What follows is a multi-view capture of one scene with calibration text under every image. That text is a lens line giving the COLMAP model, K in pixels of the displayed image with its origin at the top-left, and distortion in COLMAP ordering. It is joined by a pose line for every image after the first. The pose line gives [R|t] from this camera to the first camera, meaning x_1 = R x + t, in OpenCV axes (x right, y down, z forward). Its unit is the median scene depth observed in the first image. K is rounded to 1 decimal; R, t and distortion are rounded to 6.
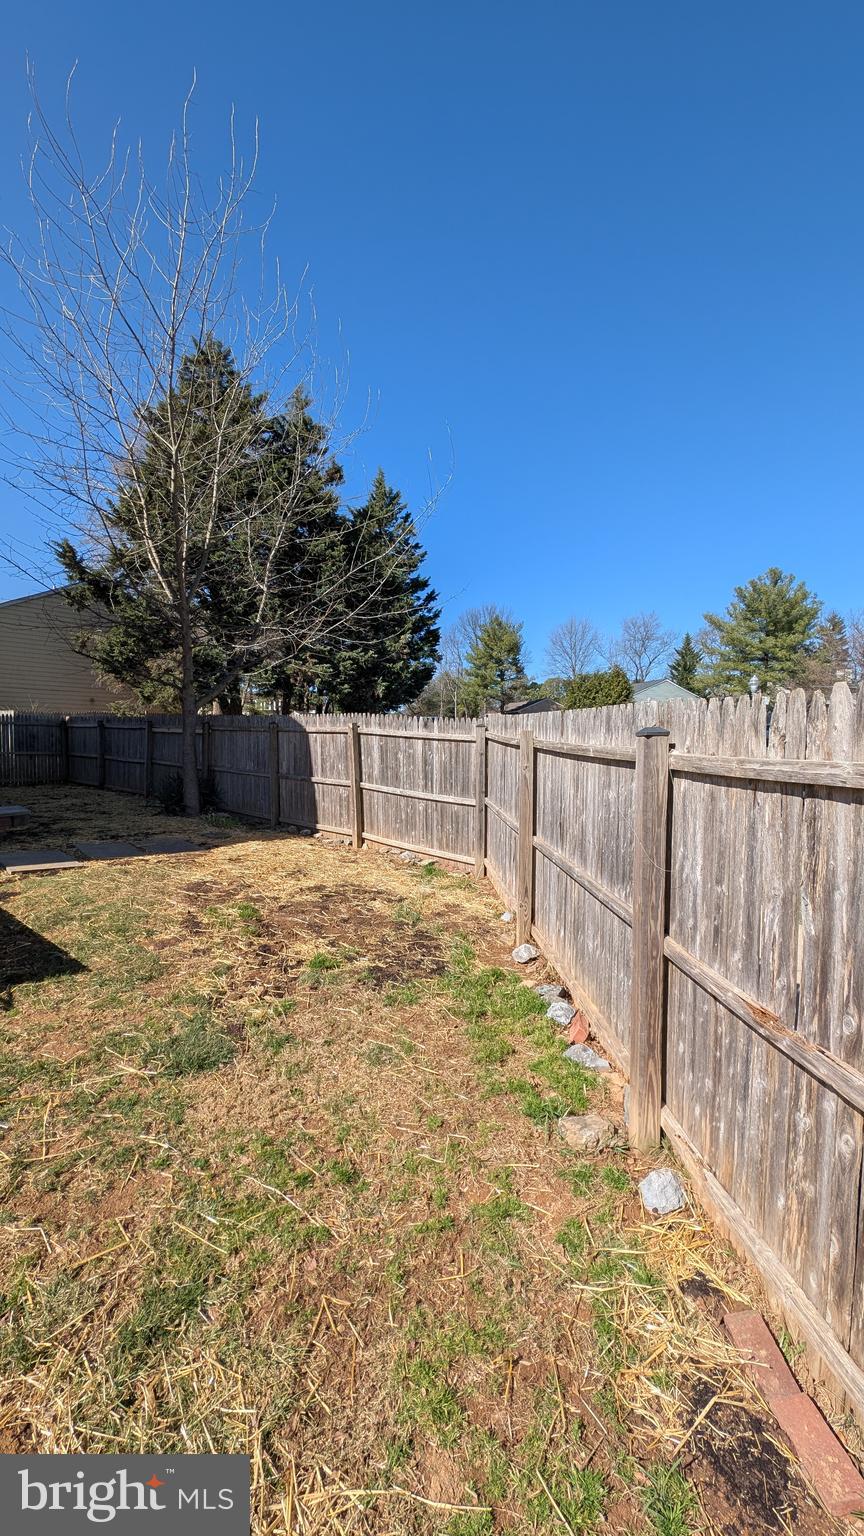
lens RADIAL K [[546.2, 0, 432.0], [0, 546.2, 768.0], [0, 0, 1]] dist [0.001296, -0.008560]
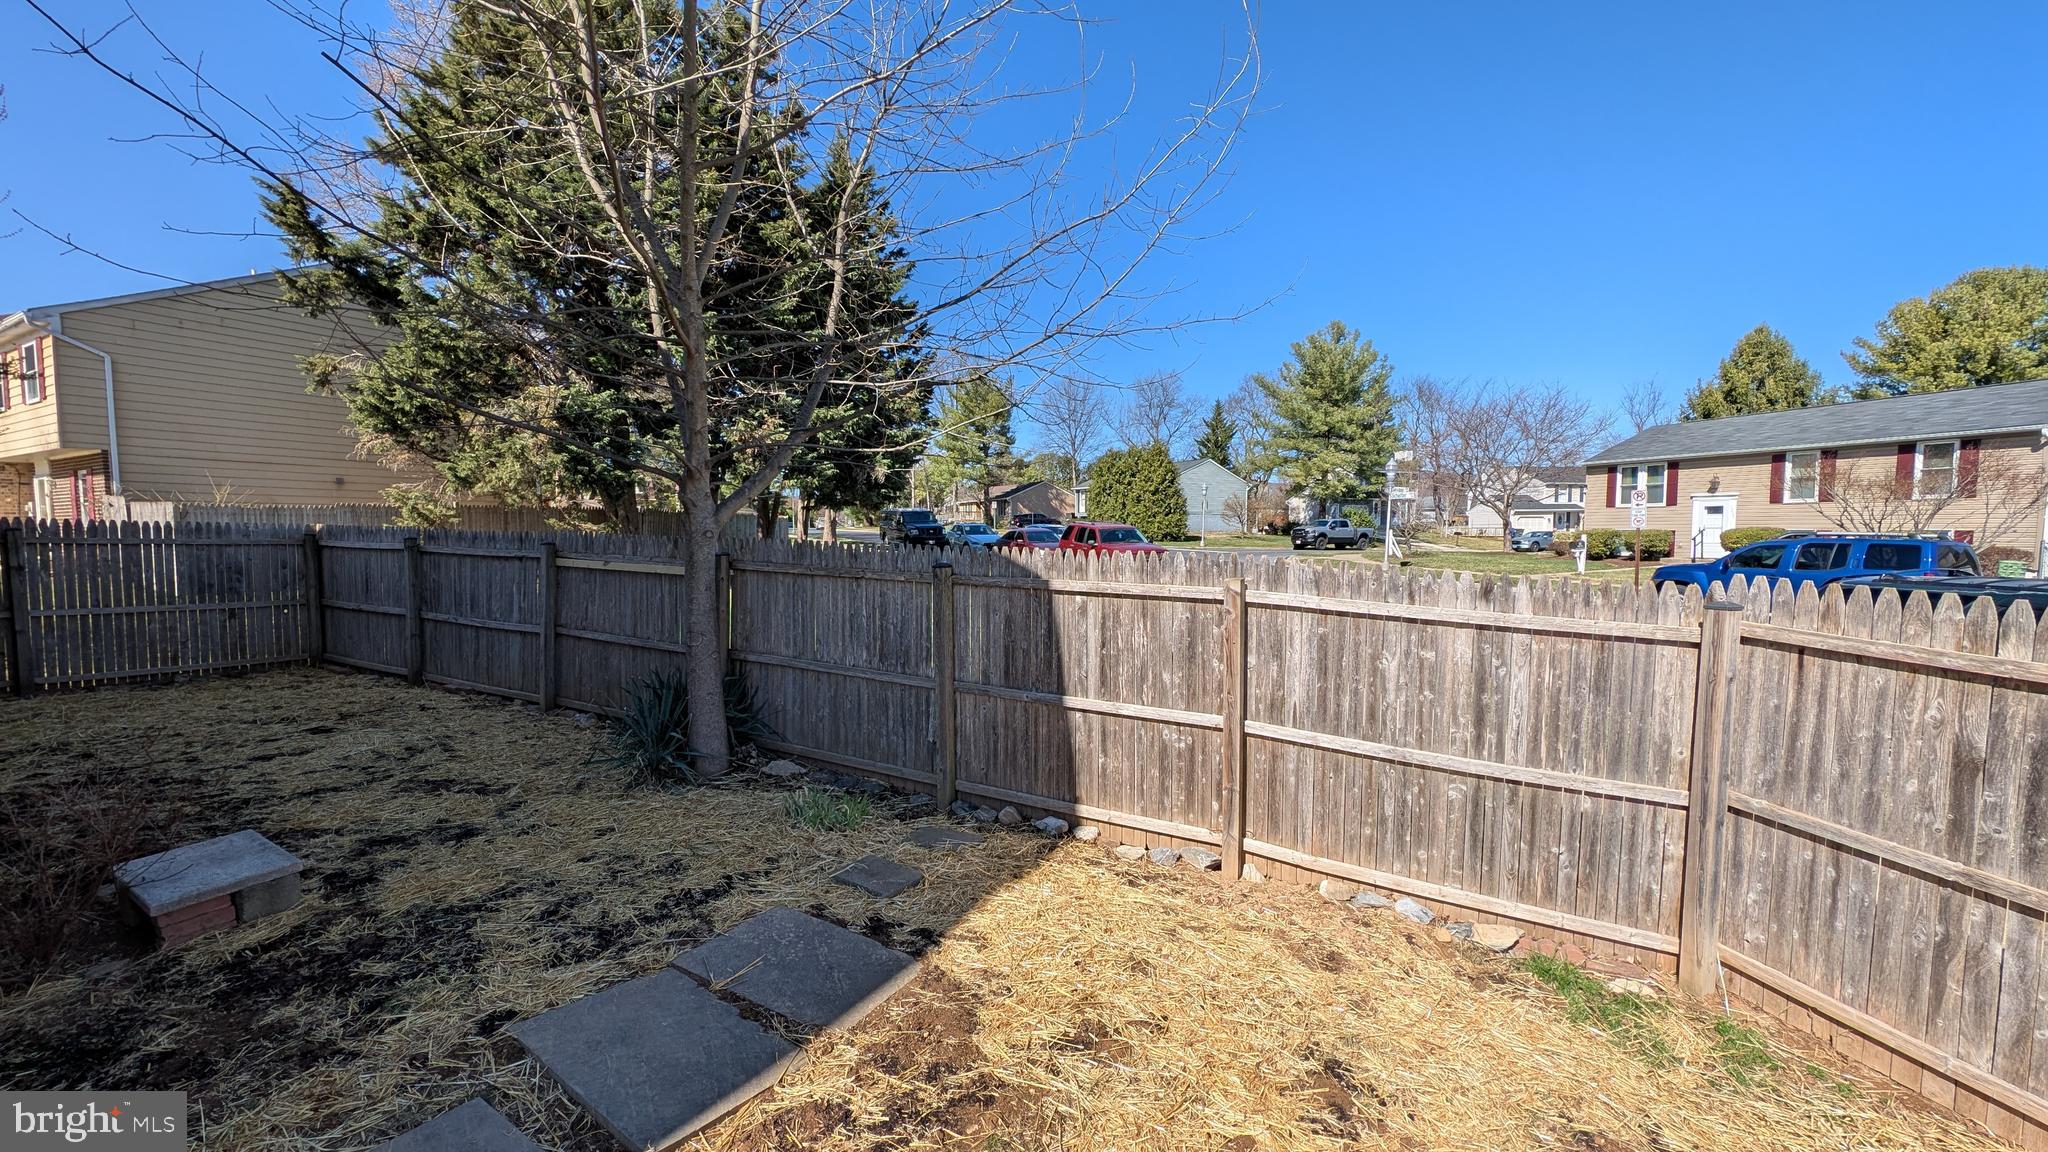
lens RADIAL K [[728.3, 0, 1019.3], [0, 728.3, 578.3], [0, 0, 1]] dist [0.001296, -0.008560]
pose [[0.976189, -0.016253, 0.216314, -0.137488], [0.014143, 0.999836, 0.011299, -0.029955], [-0.216462, -0.007971, 0.976259, 0.165119]]
